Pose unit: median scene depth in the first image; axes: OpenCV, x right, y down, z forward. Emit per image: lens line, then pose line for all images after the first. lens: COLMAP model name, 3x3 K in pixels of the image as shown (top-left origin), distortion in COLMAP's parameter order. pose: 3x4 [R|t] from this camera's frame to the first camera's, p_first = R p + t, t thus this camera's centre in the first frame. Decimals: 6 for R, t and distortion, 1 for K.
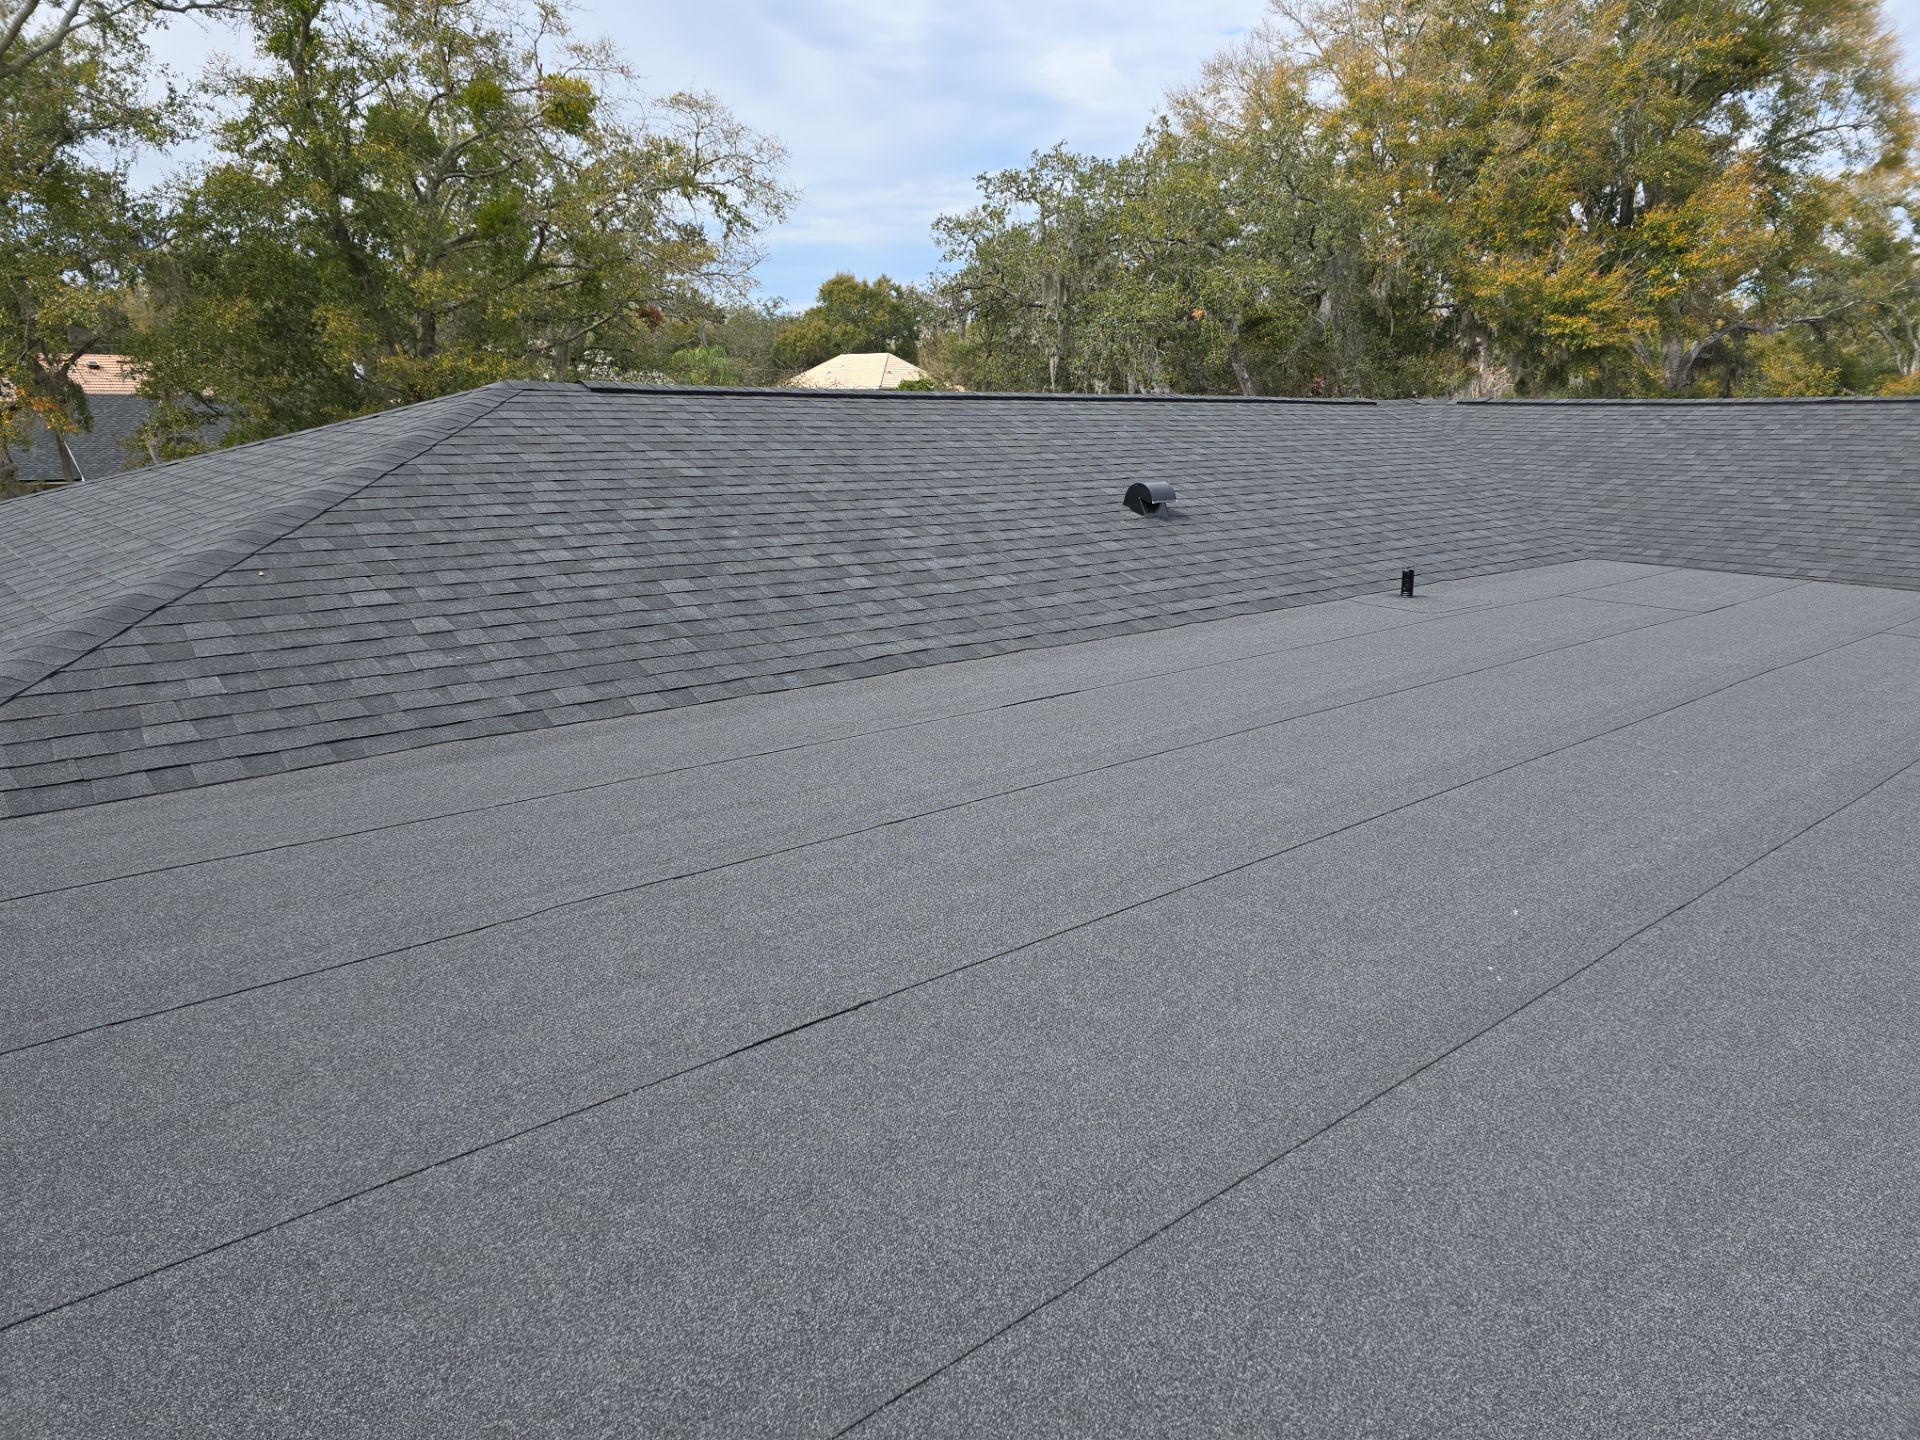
lens RADIAL K [[1256.9, 0, 968.5], [0, 1256.9, 757.9], [0, 0, 1]] dist [0.067967, -0.055322]
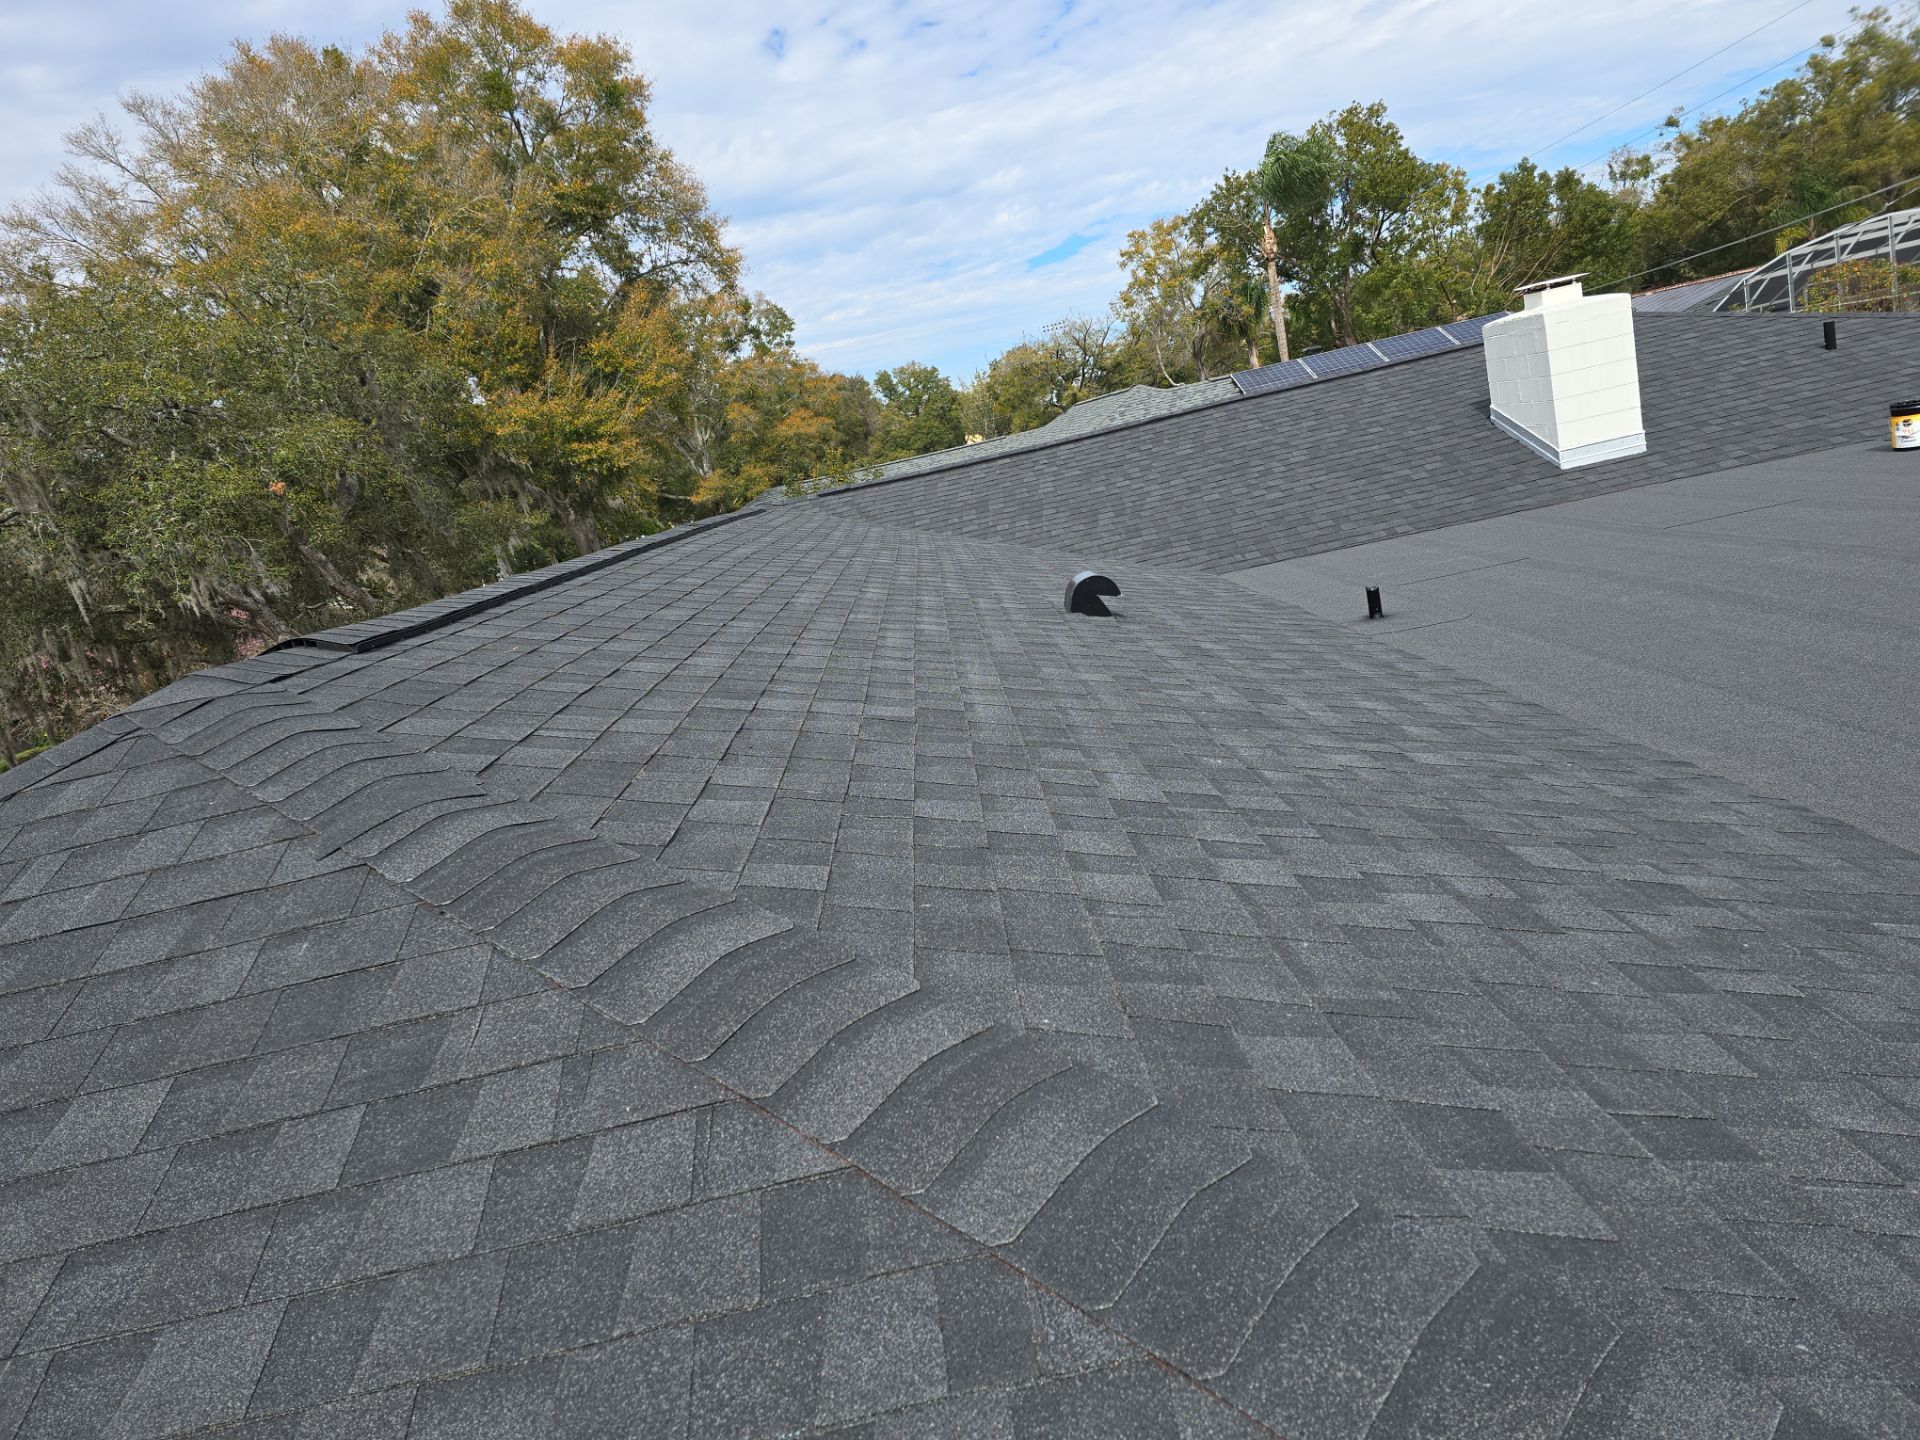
lens RADIAL K [[1288.7, 0, 962.4], [0, 1288.7, 719.1], [0, 0, 1]] dist [0.069639, -0.059357]
pose [[0.611729, -0.299899, 0.732016, -0.456378], [0.410954, 0.911167, 0.029871, -0.190464], [-0.675947, 0.282552, 0.680632, 0.556346]]
